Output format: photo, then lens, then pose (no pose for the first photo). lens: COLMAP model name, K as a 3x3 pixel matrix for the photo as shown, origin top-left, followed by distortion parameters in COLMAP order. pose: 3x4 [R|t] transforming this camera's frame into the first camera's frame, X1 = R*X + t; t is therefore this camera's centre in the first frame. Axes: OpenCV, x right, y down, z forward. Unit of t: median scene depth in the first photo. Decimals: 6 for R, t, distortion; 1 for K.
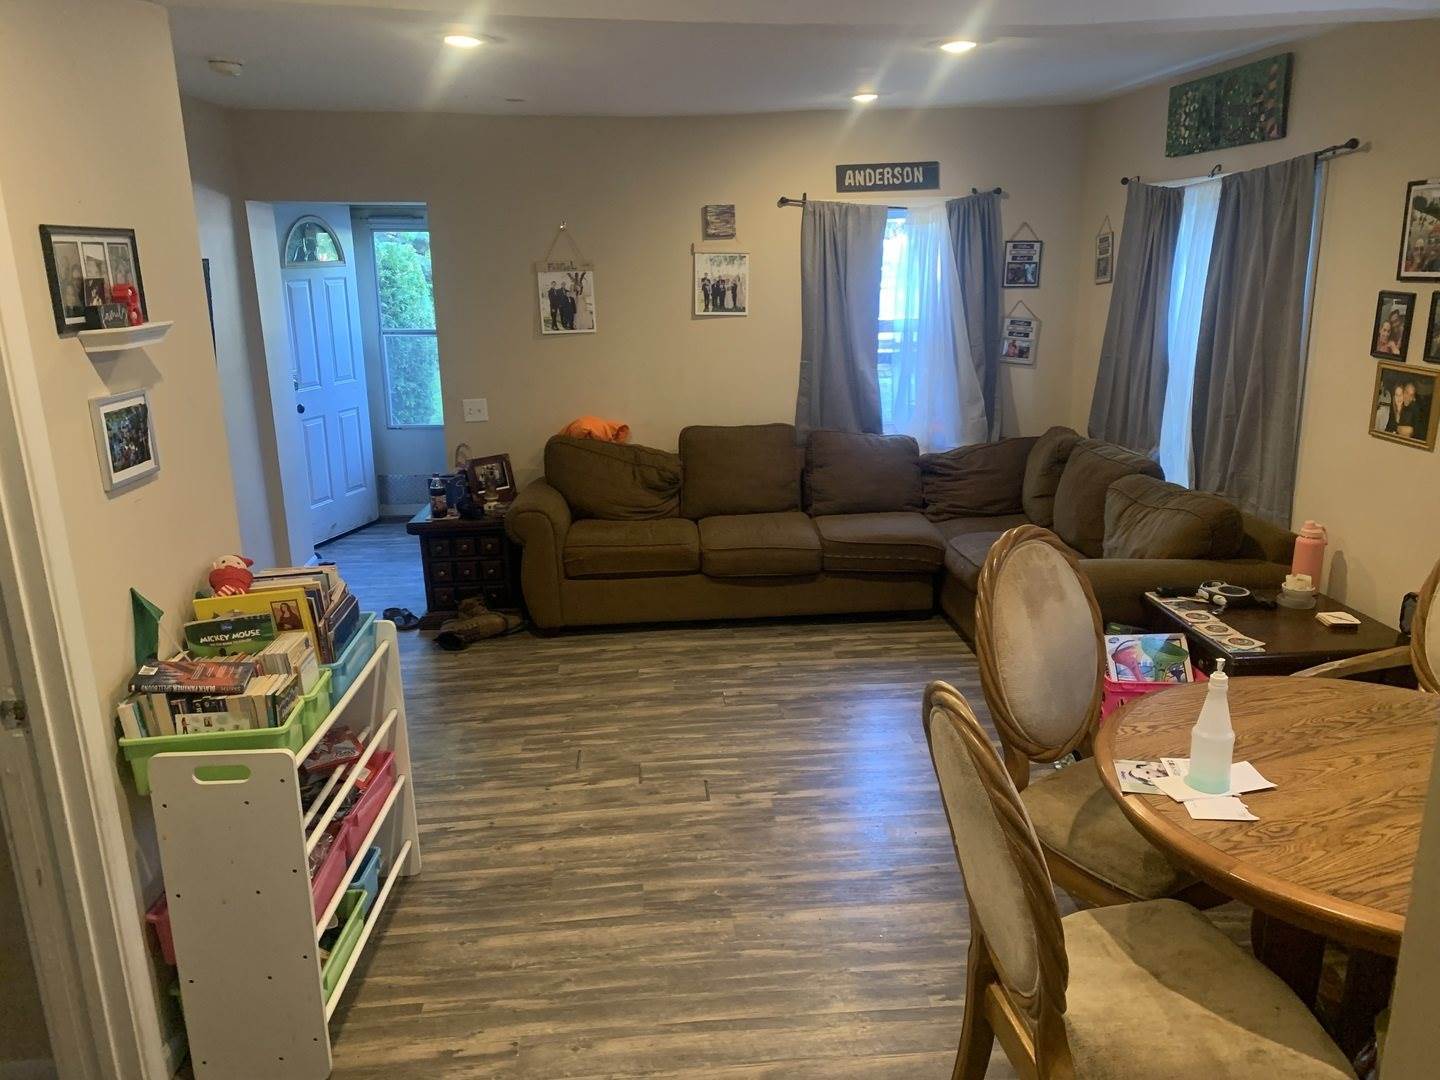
lens RADIAL K [[1098.8, 0, 722.6], [0, 1098.8, 541.1], [0, 0, 1]] dist [0.020086, -0.001764]
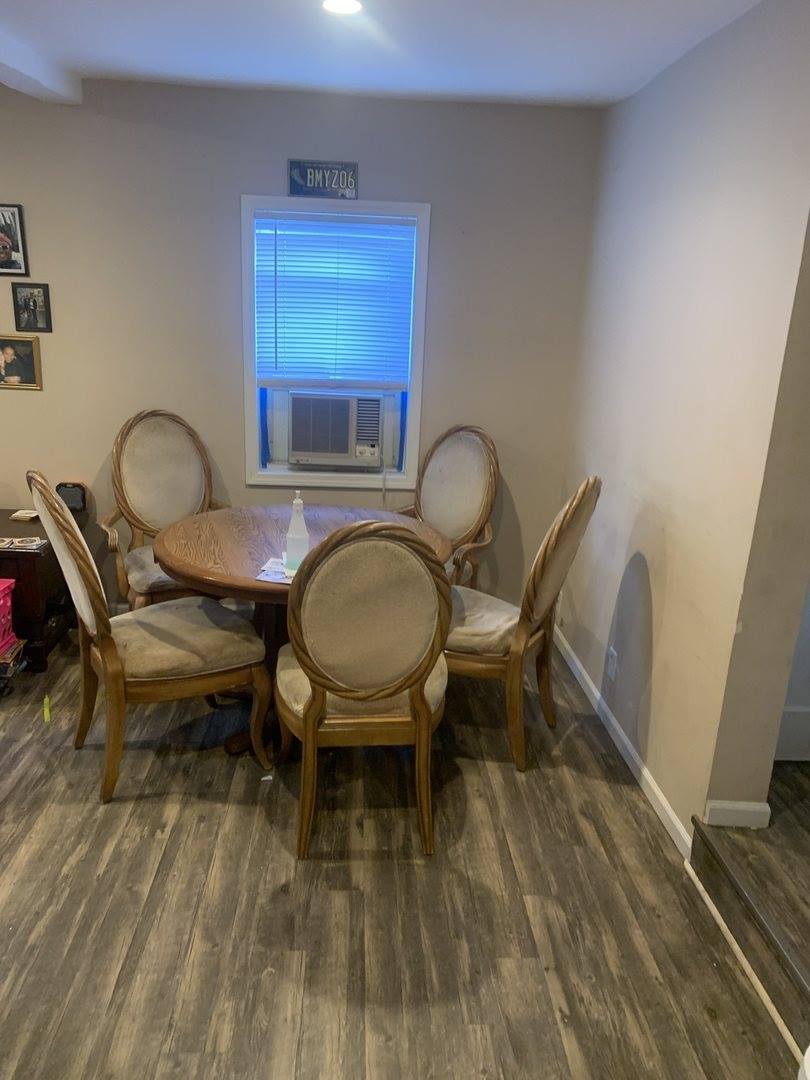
lens RADIAL K [[824.1, 0, 405.5], [0, 824.1, 540.0], [0, 0, 1]] dist [0.020086, -0.001764]
pose [[0.044035, -0.269802, 0.961908, -0.489298], [0.218685, 0.942095, 0.254233, -0.067561], [-0.974801, 0.199160, 0.100487, 0.441471]]
